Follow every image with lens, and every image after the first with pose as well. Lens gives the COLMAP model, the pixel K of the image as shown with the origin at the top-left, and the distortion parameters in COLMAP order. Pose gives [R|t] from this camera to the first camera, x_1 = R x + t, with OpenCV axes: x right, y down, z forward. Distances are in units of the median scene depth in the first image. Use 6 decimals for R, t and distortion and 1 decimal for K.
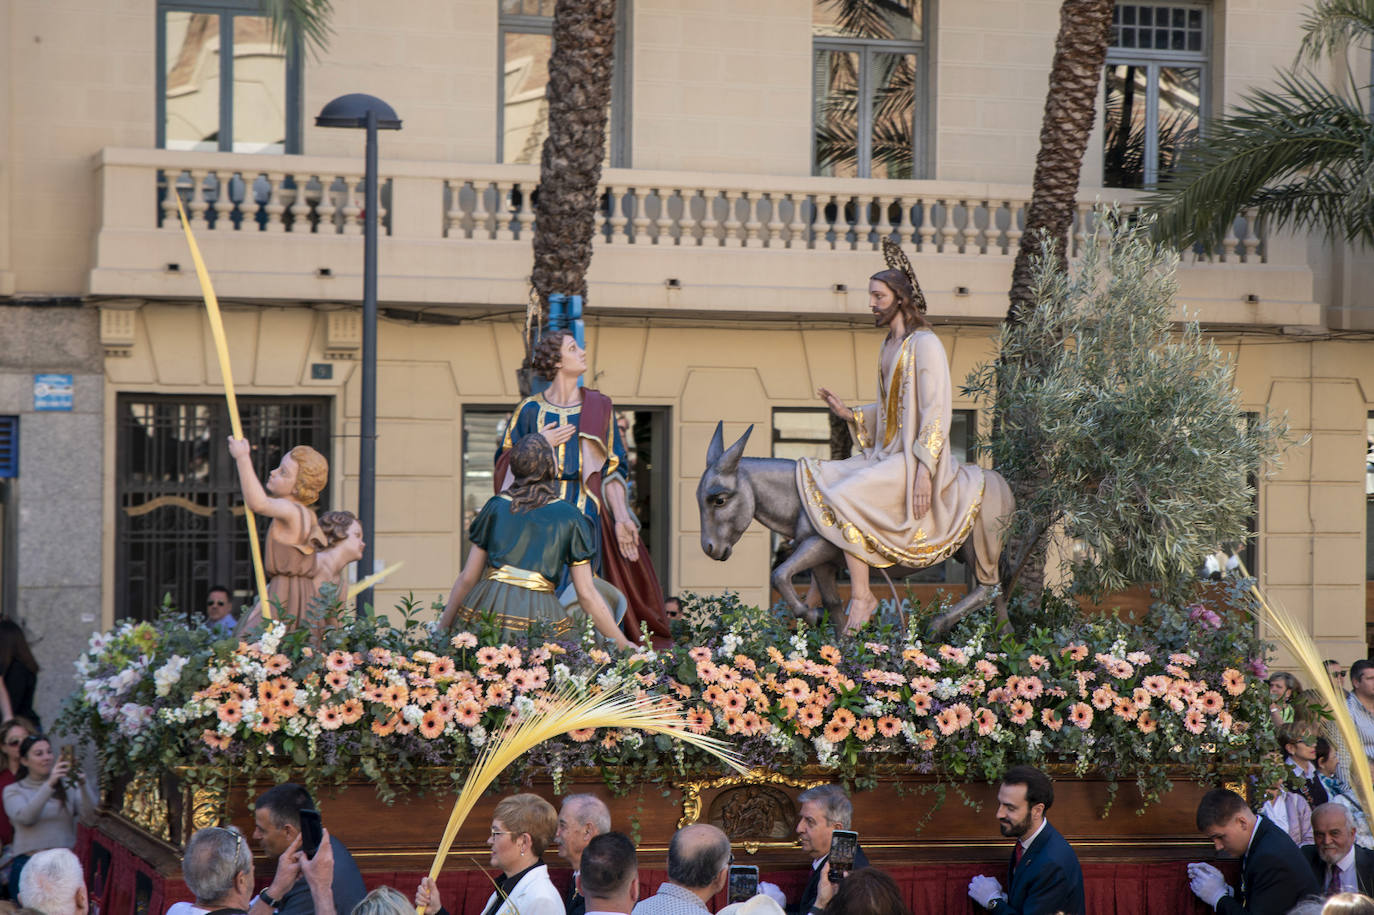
lens RADIAL K [[2509.7, 0, 733.4], [0, 2509.7, 457.1], [0, 0, 1]] dist [0.034365, 0.032256]
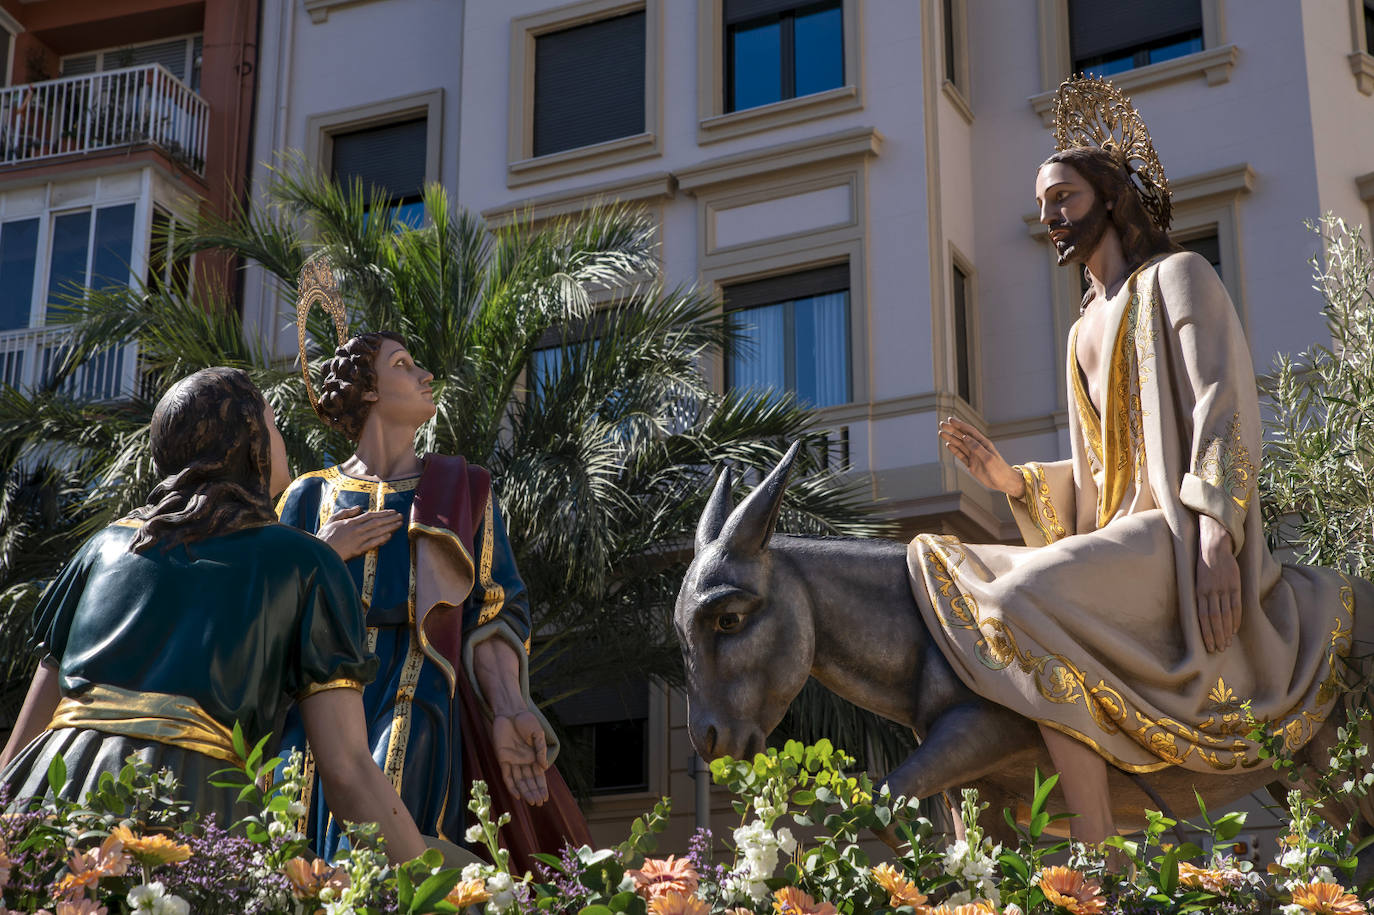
lens RADIAL K [[2145.3, 0, 687.0], [0, 2145.3, 457.5], [0, 0, 1]] dist [0.050603, 0.066496]
pose [[0.997617, -0.055965, -0.040352, 0.003181], [0.041187, 0.952275, -0.302449, 0.096004], [0.055353, 0.300066, 0.952311, 0.642193]]
